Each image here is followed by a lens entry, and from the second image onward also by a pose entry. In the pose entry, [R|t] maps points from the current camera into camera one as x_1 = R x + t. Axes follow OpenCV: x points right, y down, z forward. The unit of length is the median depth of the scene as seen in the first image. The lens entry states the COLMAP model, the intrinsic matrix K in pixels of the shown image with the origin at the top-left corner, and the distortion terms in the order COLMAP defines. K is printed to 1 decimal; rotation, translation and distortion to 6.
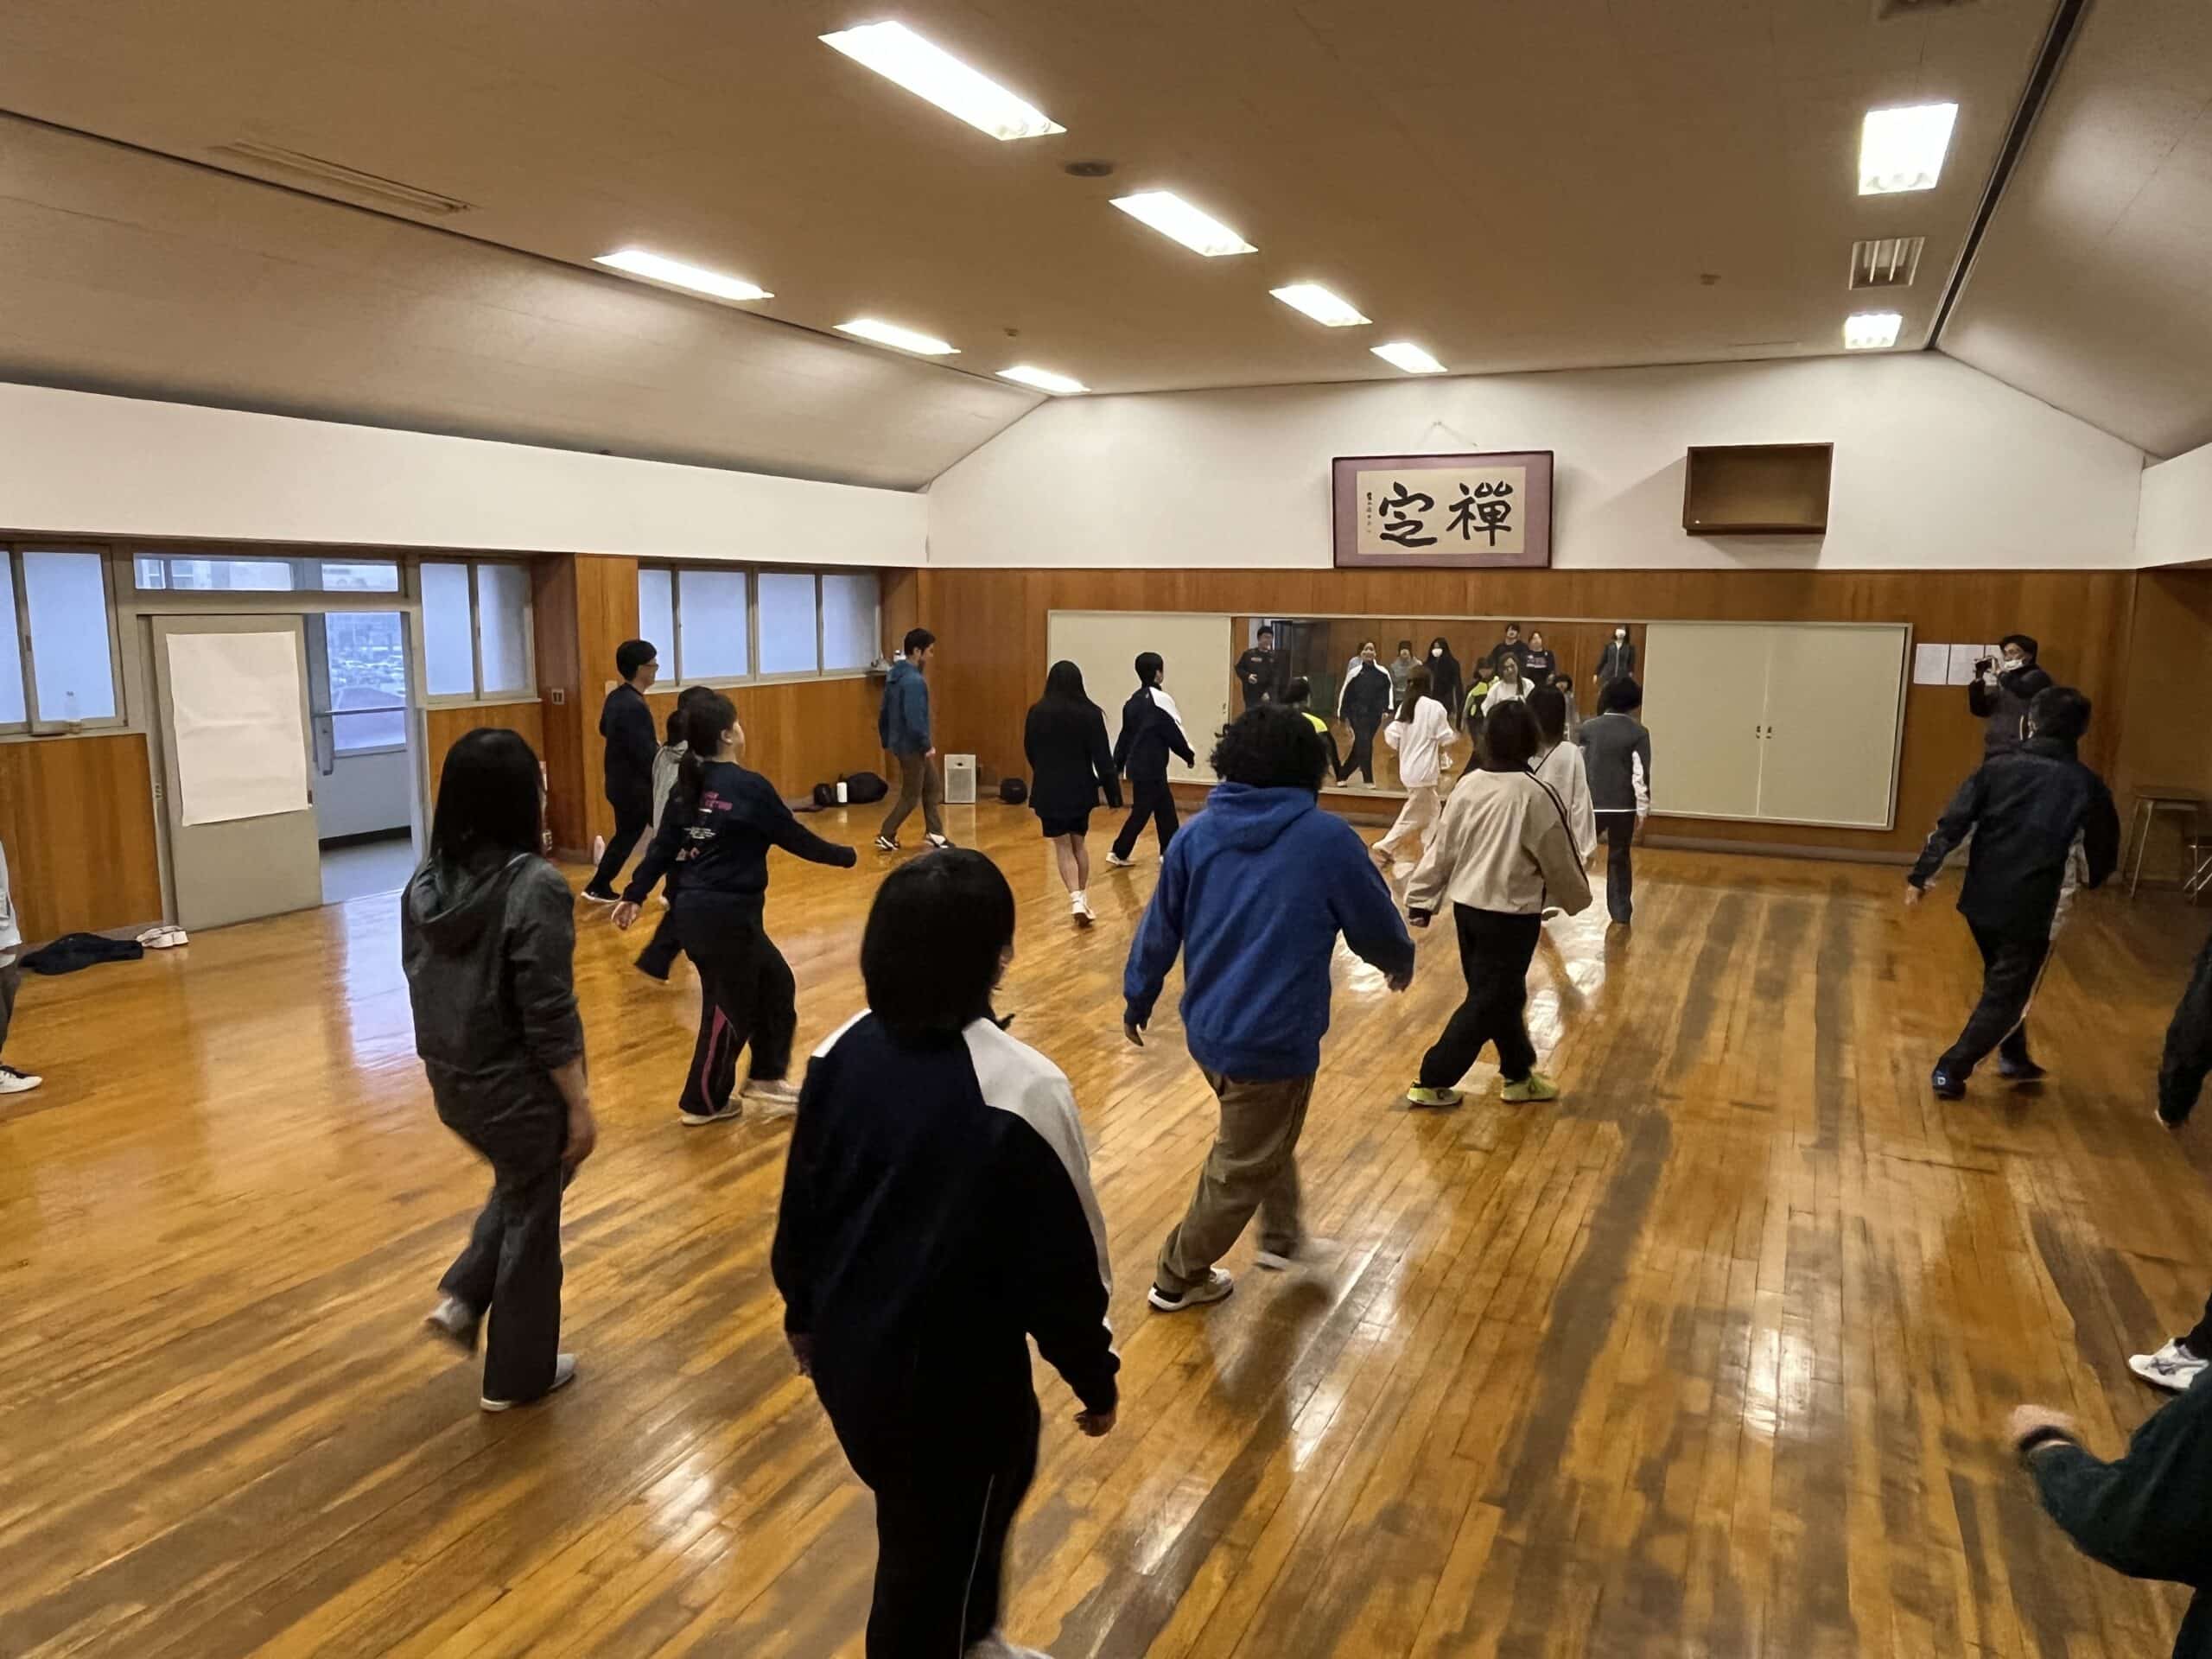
lens RADIAL K [[1577.9, 0, 1108.3], [0, 1577.9, 822.7], [0, 0, 1]] dist [0.027769, -0.000320]
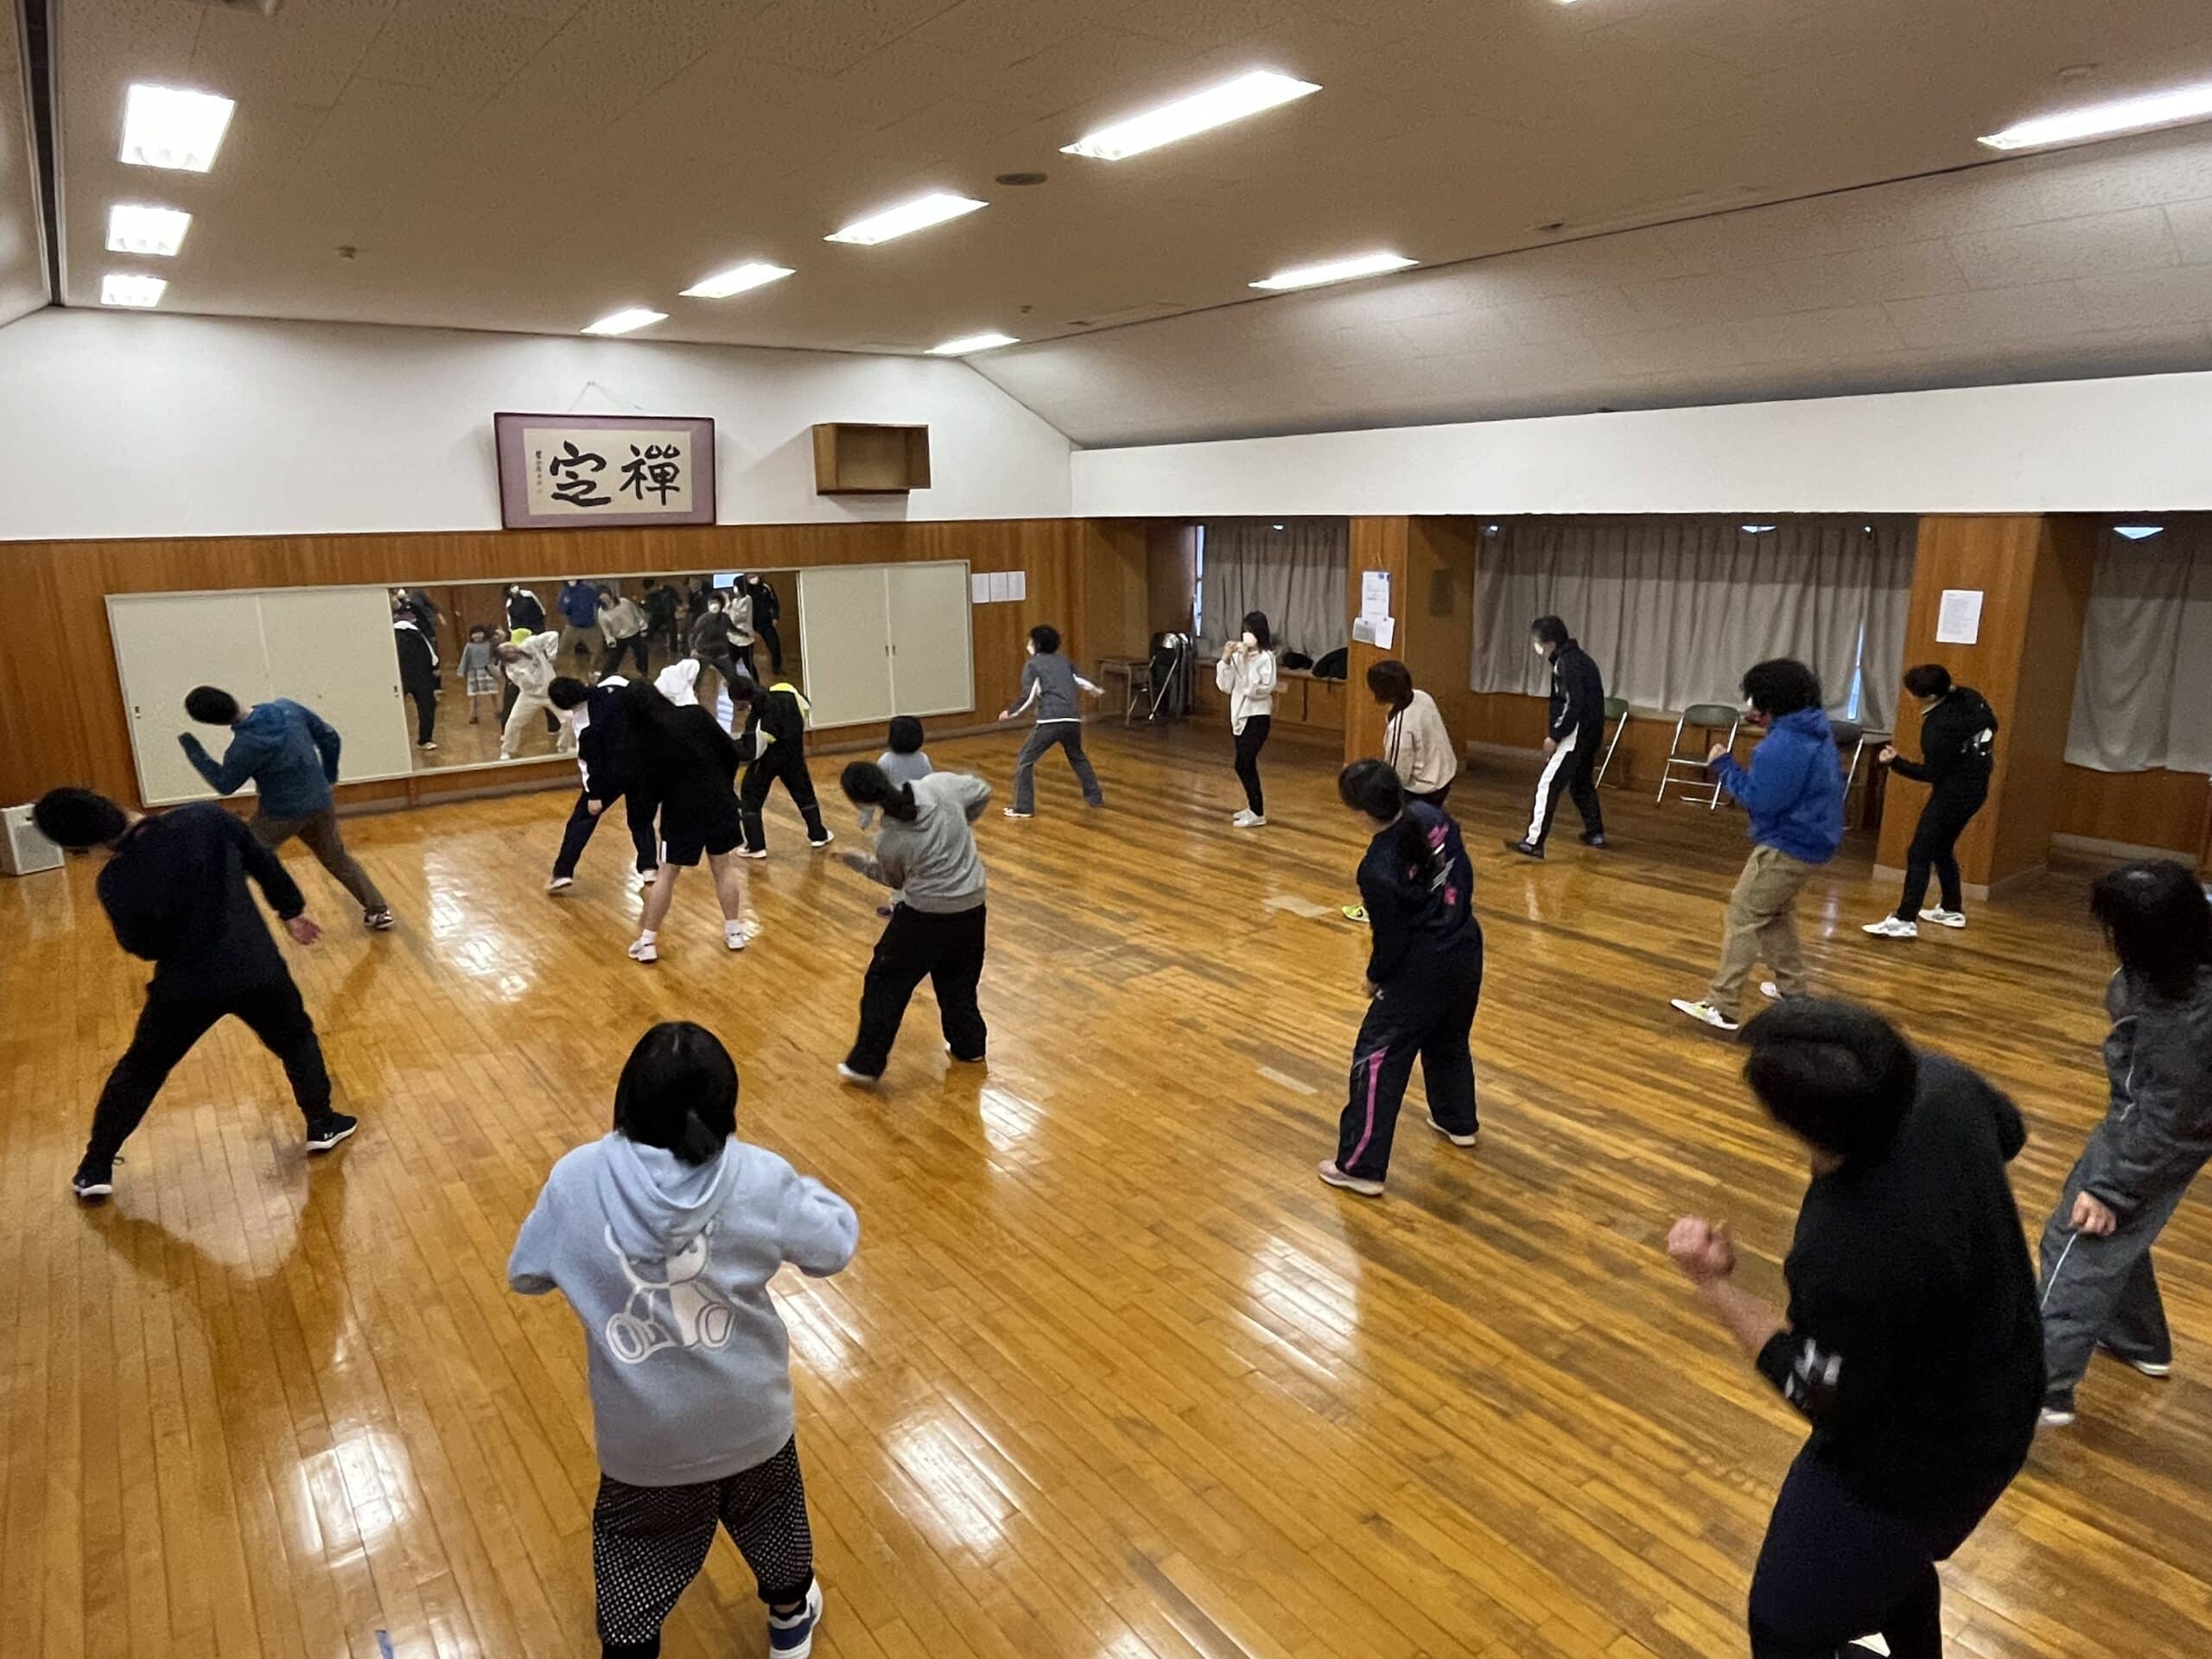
lens RADIAL K [[1319.7, 0, 1106.2], [0, 1319.7, 837.6], [0, 0, 1]] dist [-0.000170, 0.011857]
pose [[0.468099, -0.225187, 0.854502, -0.438324], [0.161270, 0.972516, 0.167943, -0.057177], [-0.868835, 0.059192, 0.491550, 0.309812]]
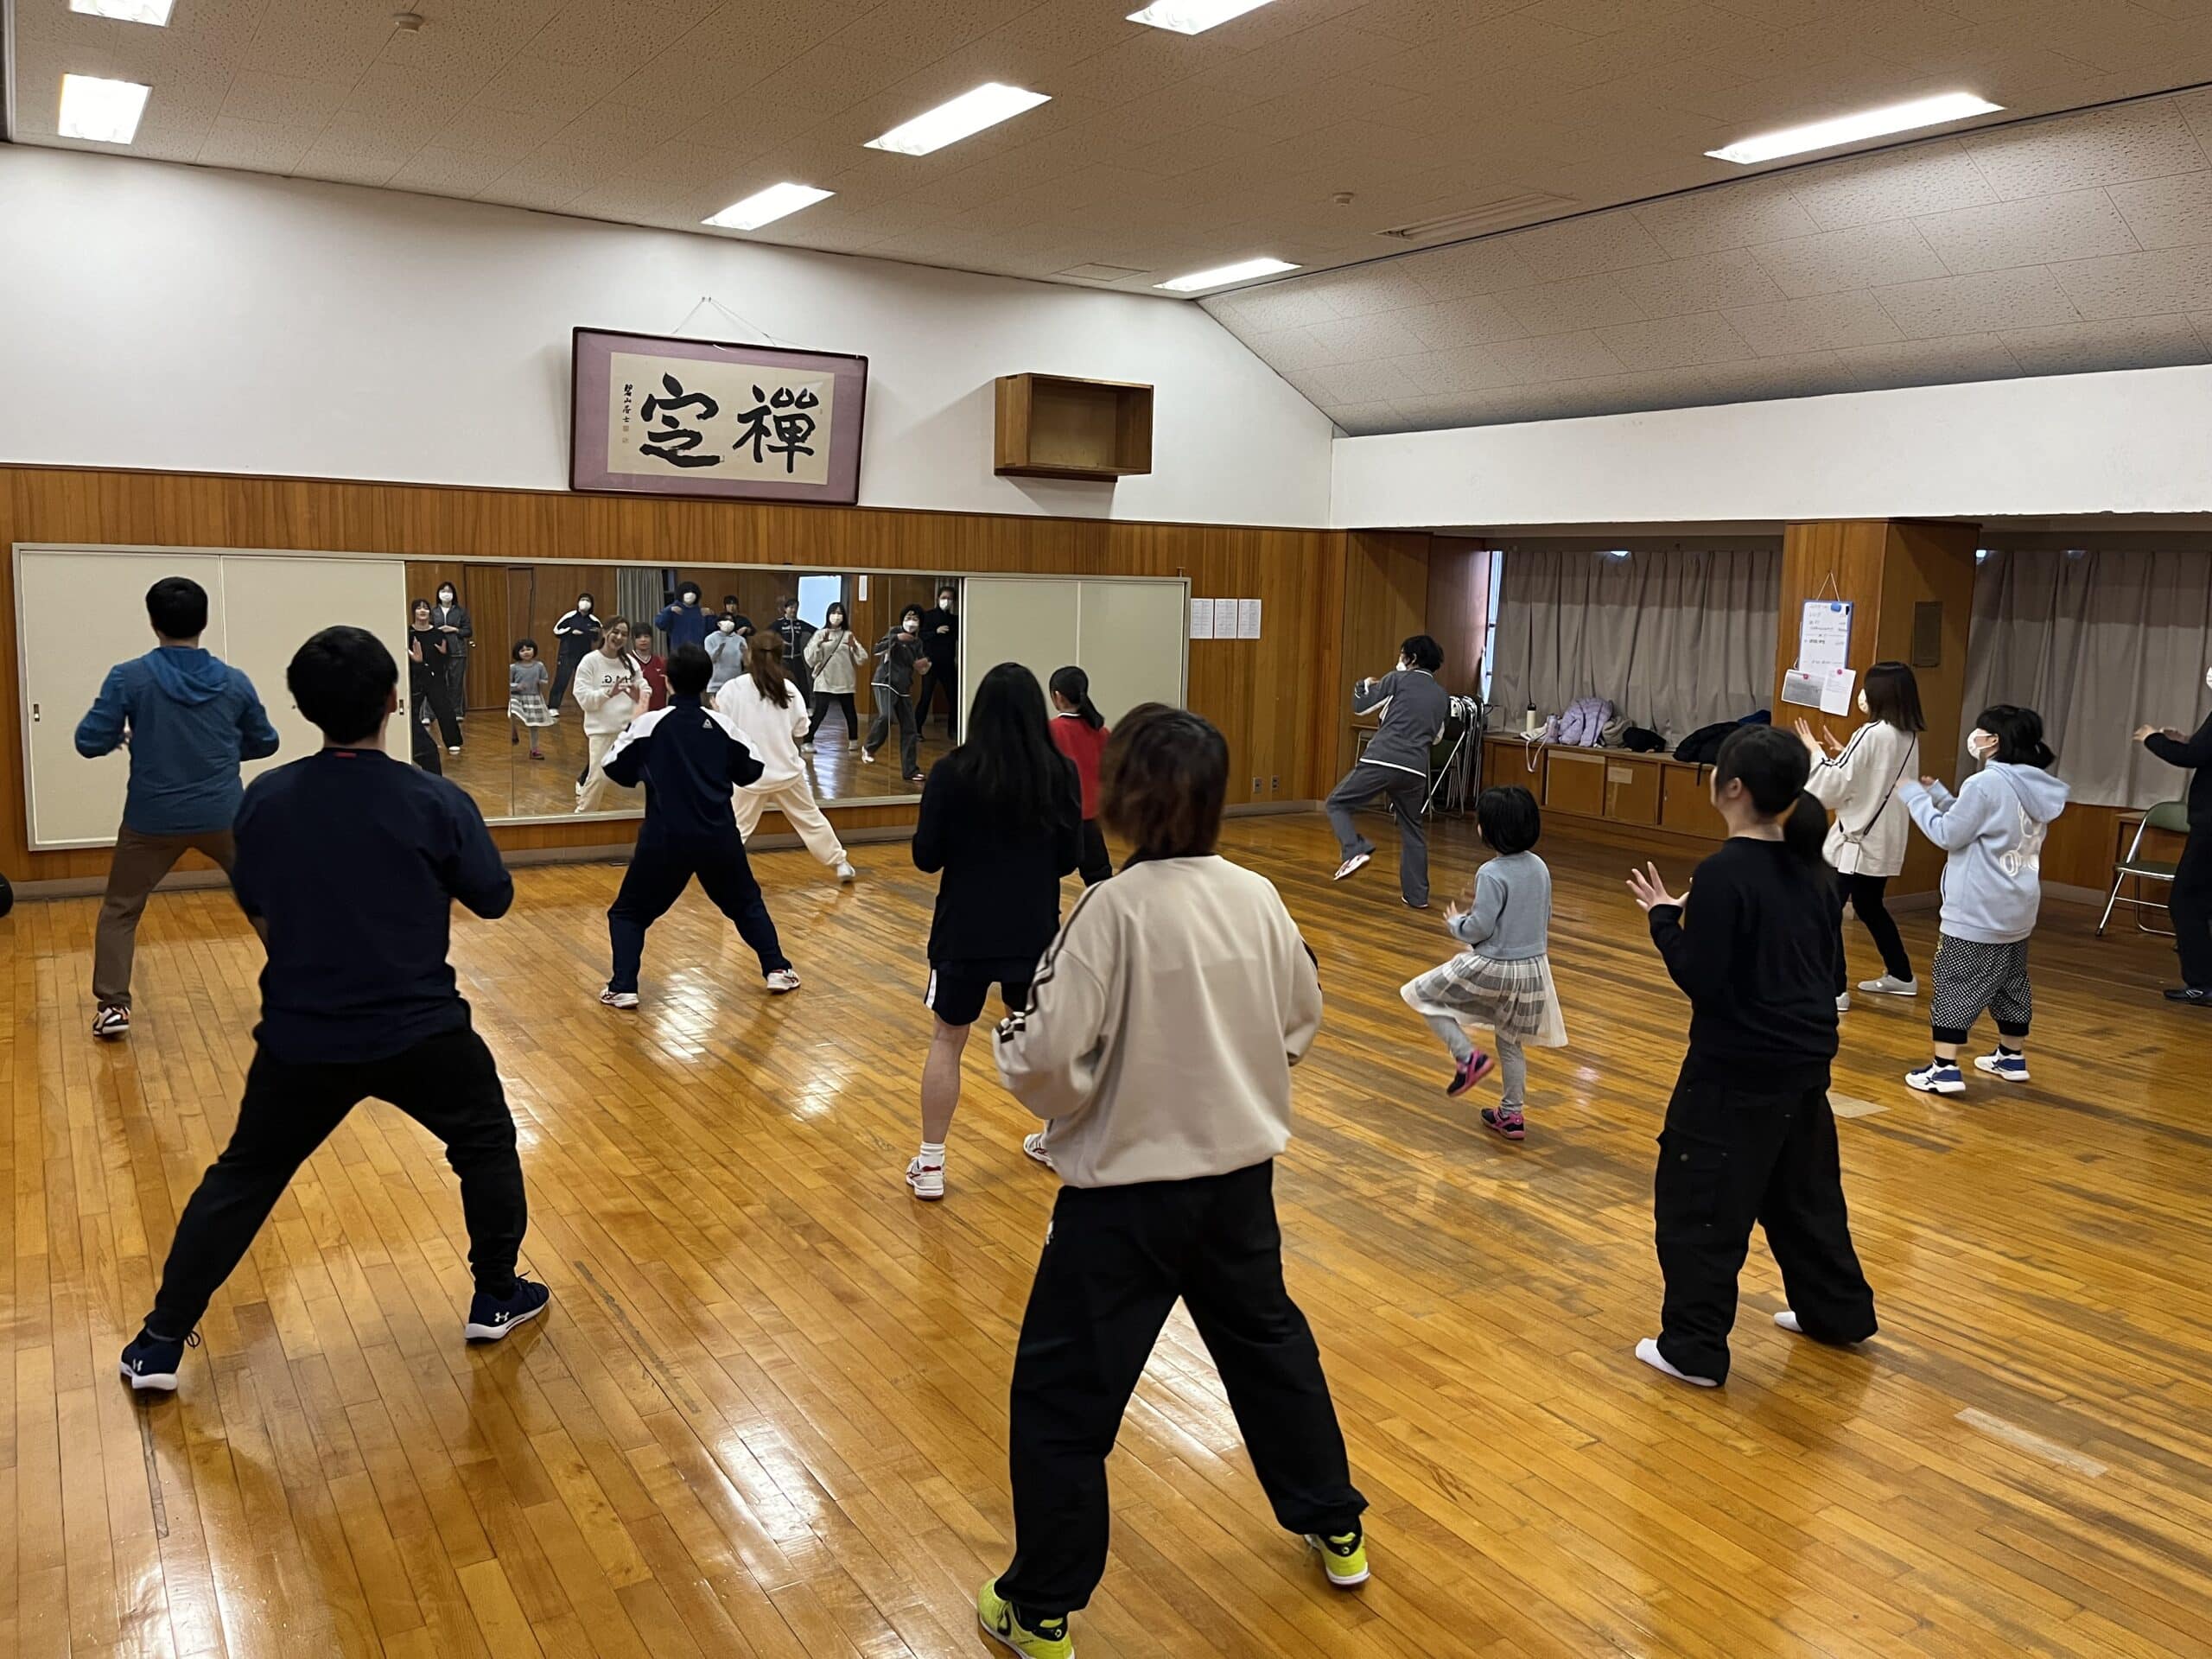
lens RADIAL K [[1634.5, 0, 1123.3], [0, 1634.5, 819.7], [0, 0, 1]] dist [0.041207, -0.031337]
pose [[0.525189, -0.112711, 0.843488, -0.365035], [0.116139, 0.991409, 0.060165, -0.037063], [-0.843023, 0.066364, 0.533768, 0.450835]]
